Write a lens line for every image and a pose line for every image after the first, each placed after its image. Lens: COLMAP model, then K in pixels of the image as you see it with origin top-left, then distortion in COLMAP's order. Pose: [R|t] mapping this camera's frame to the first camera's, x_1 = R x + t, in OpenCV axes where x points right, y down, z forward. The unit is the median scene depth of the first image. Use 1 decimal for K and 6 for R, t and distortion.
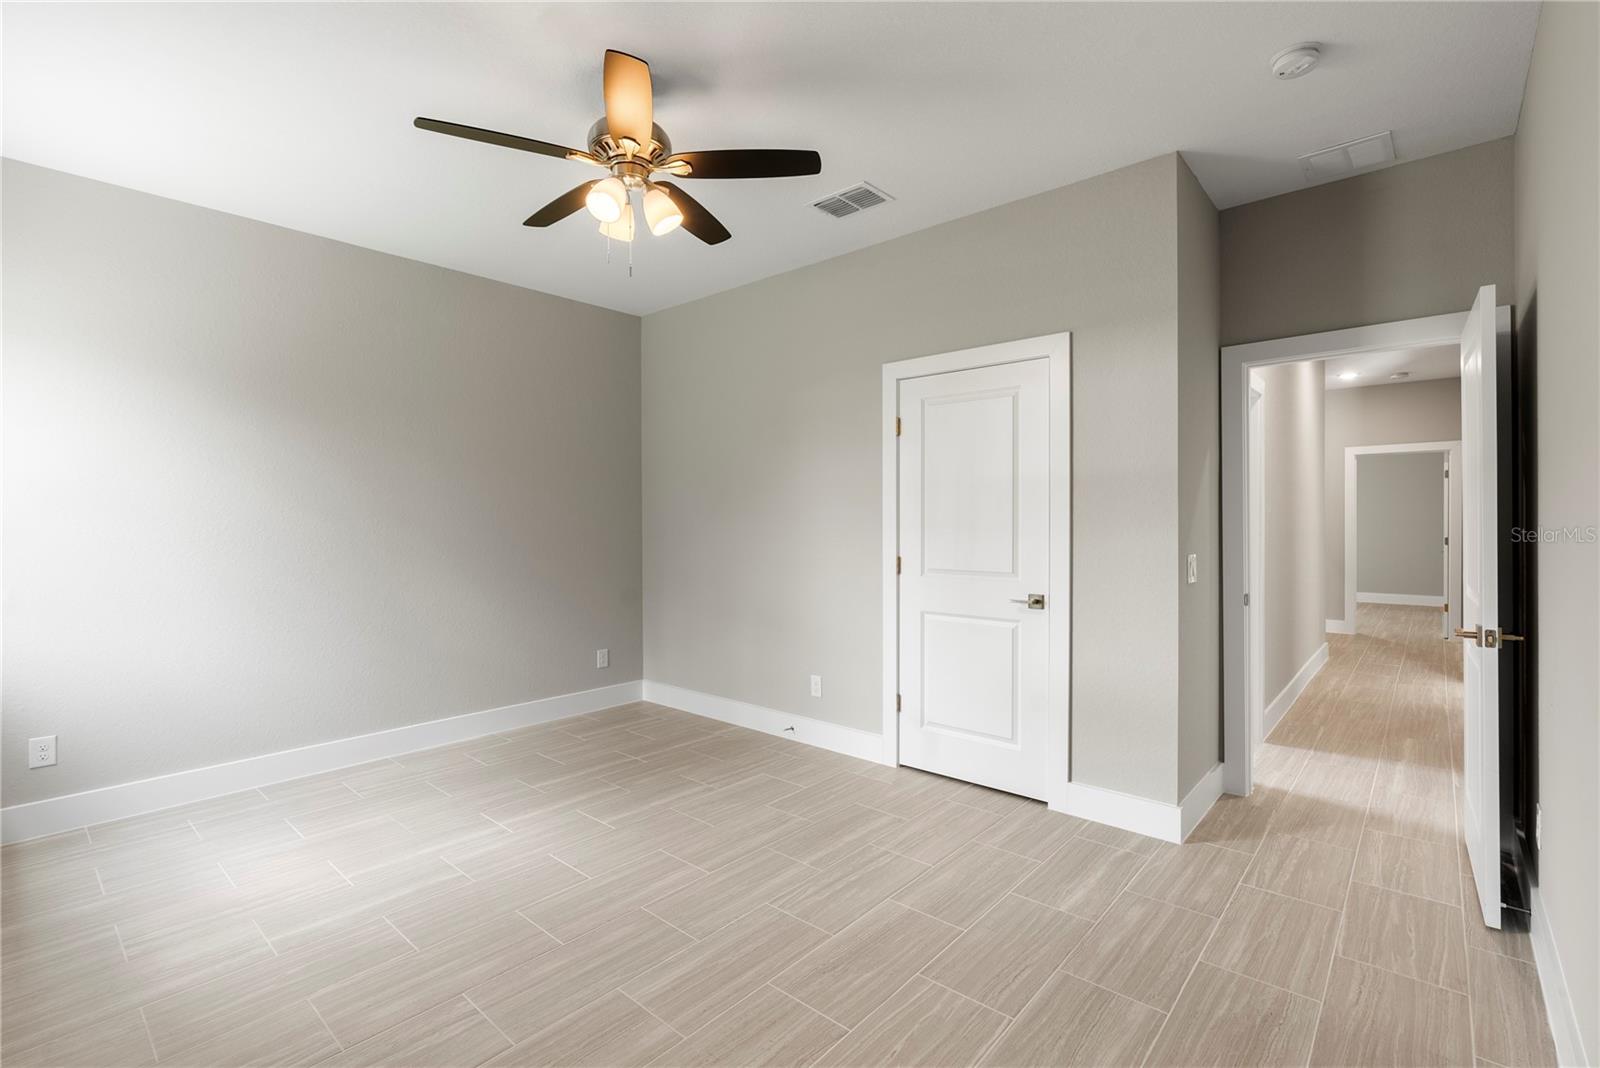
lens RADIAL K [[730.1, 0, 809.7], [0, 730.1, 541.3], [0, 0, 1]] dist [-0.000947, 0.000272]
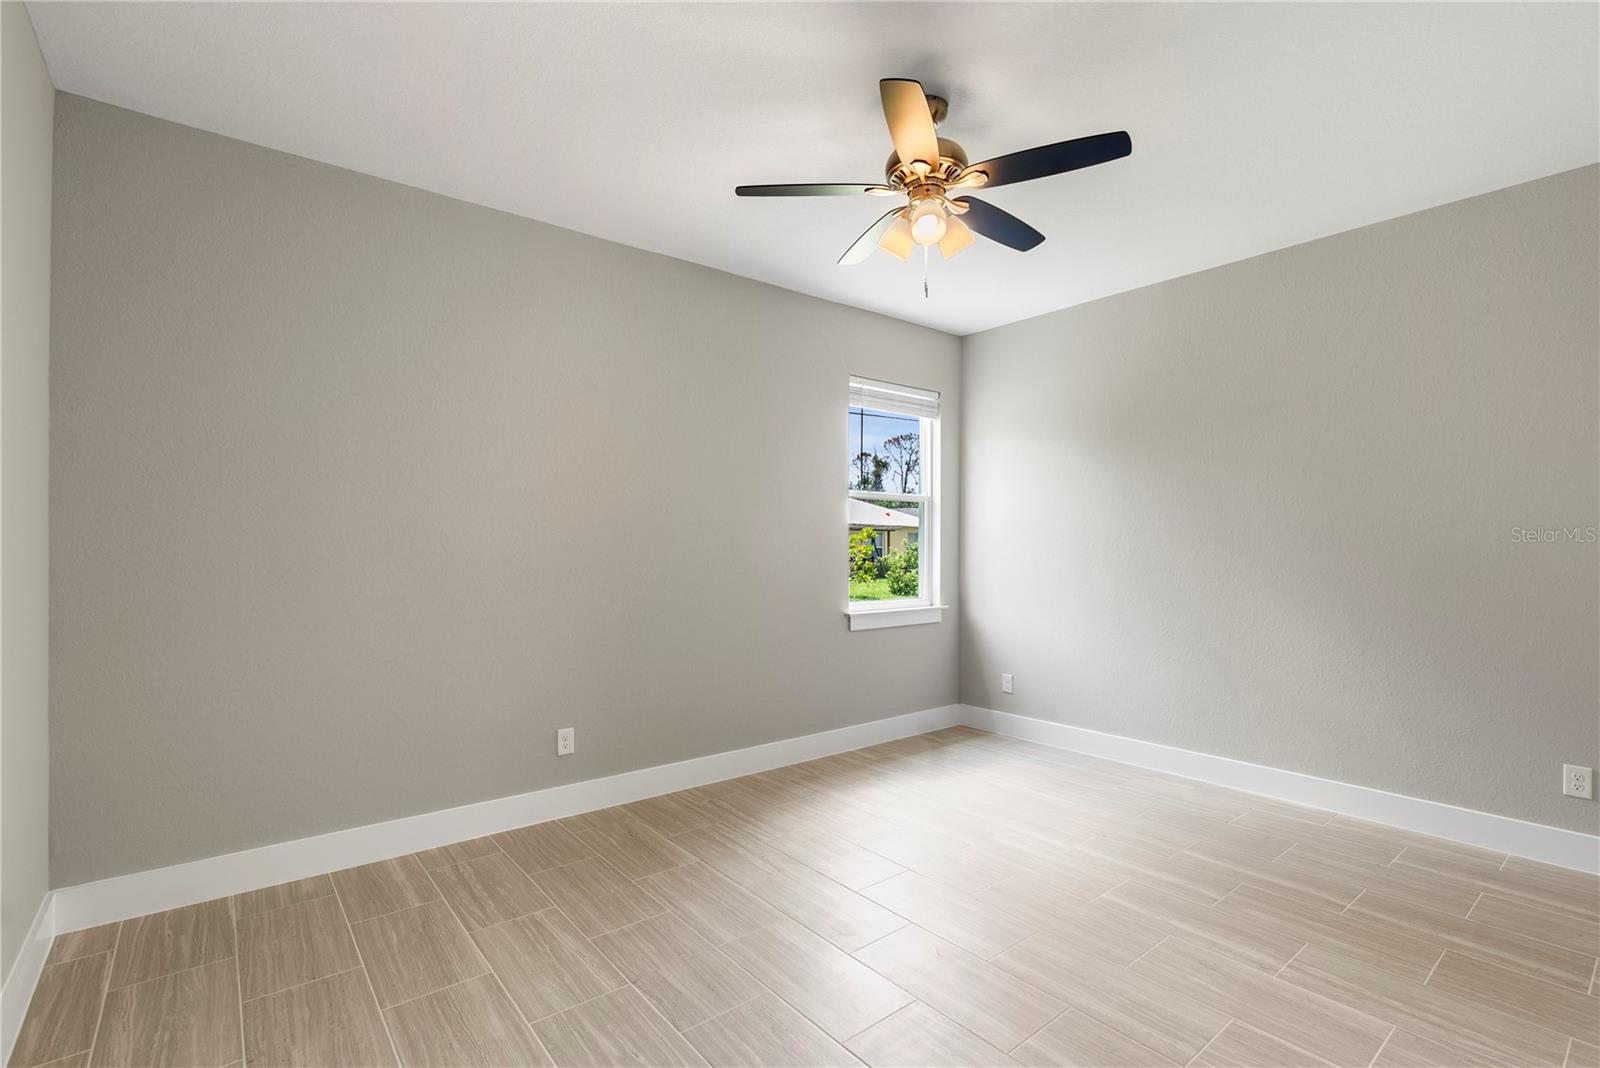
lens RADIAL K [[730.1, 0, 809.7], [0, 730.1, 541.3], [0, 0, 1]] dist [-0.000947, 0.000272]
pose [[-0.168961, -0.001403, -0.985622, 0.576842], [-0.023489, 0.999721, 0.002604, -0.025849], [0.985343, 0.023592, -0.168947, 0.727323]]
